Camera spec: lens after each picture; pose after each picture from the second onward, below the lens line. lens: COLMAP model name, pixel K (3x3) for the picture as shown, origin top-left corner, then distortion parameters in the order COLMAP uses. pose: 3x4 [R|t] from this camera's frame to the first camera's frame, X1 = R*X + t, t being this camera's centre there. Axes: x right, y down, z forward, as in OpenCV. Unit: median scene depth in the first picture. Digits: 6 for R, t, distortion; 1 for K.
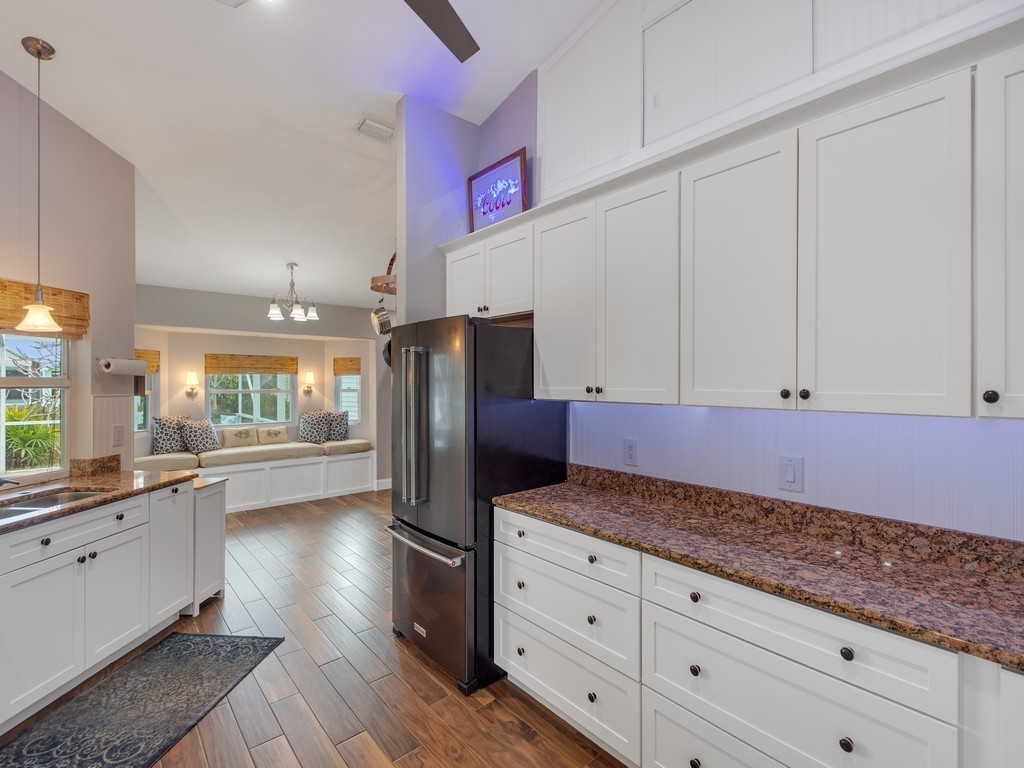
lens RADIAL K [[485.1, 0, 511.0], [0, 485.1, 381.8], [0, 0, 1]] dist [0.009284, -0.005409]
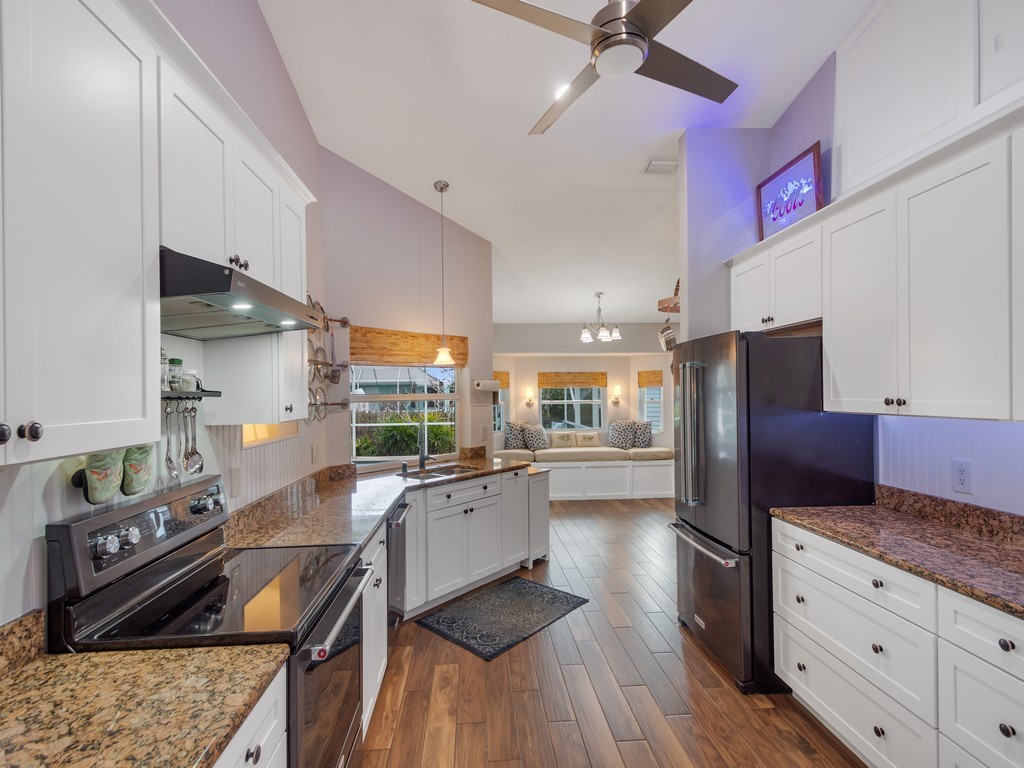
lens RADIAL K [[485.1, 0, 503.0], [0, 485.1, 396.6], [0, 0, 1]] dist [0.009284, -0.005409]
pose [[0.798761, -0.005655, -0.601621, 0.067255], [0.010847, 0.999929, 0.005003, -0.002781], [0.601550, -0.010522, 0.798766, -0.074336]]
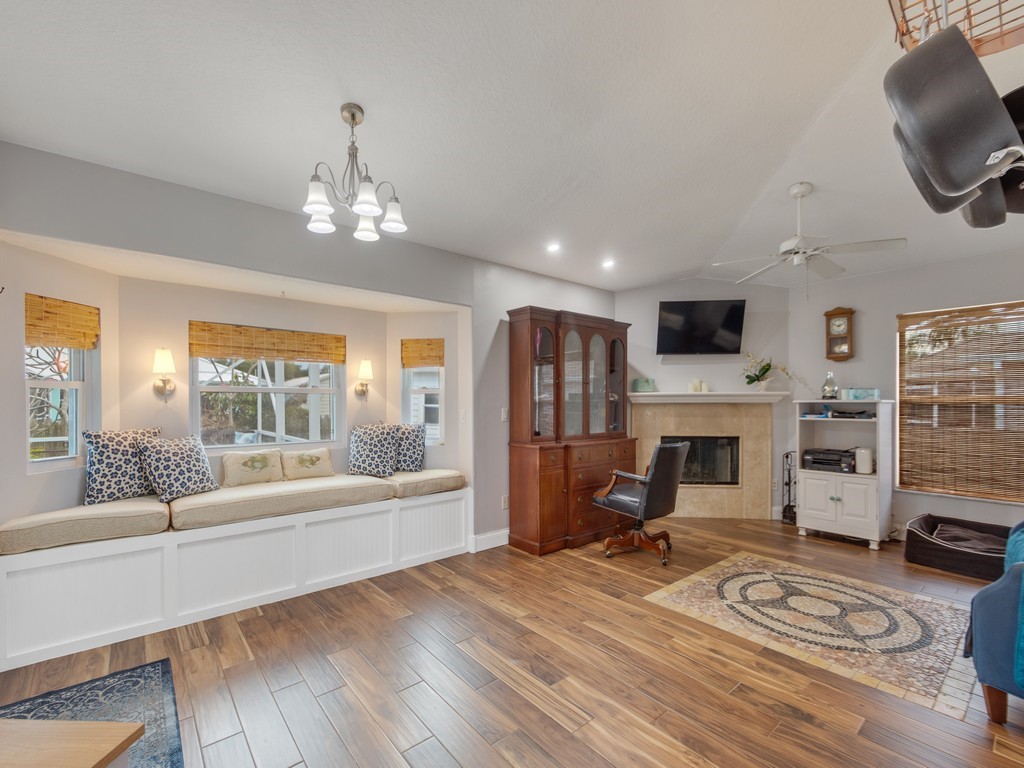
lens RADIAL K [[457.4, 0, 511.4], [0, 457.4, 404.8], [0, 0, 1]] dist [0.001862, 0.000707]
pose [[0.999881, -0.001252, -0.015354, -0.298801], [0.001301, 0.999994, 0.003188, 0.047038], [0.015350, -0.003208, 0.999877, 0.572436]]
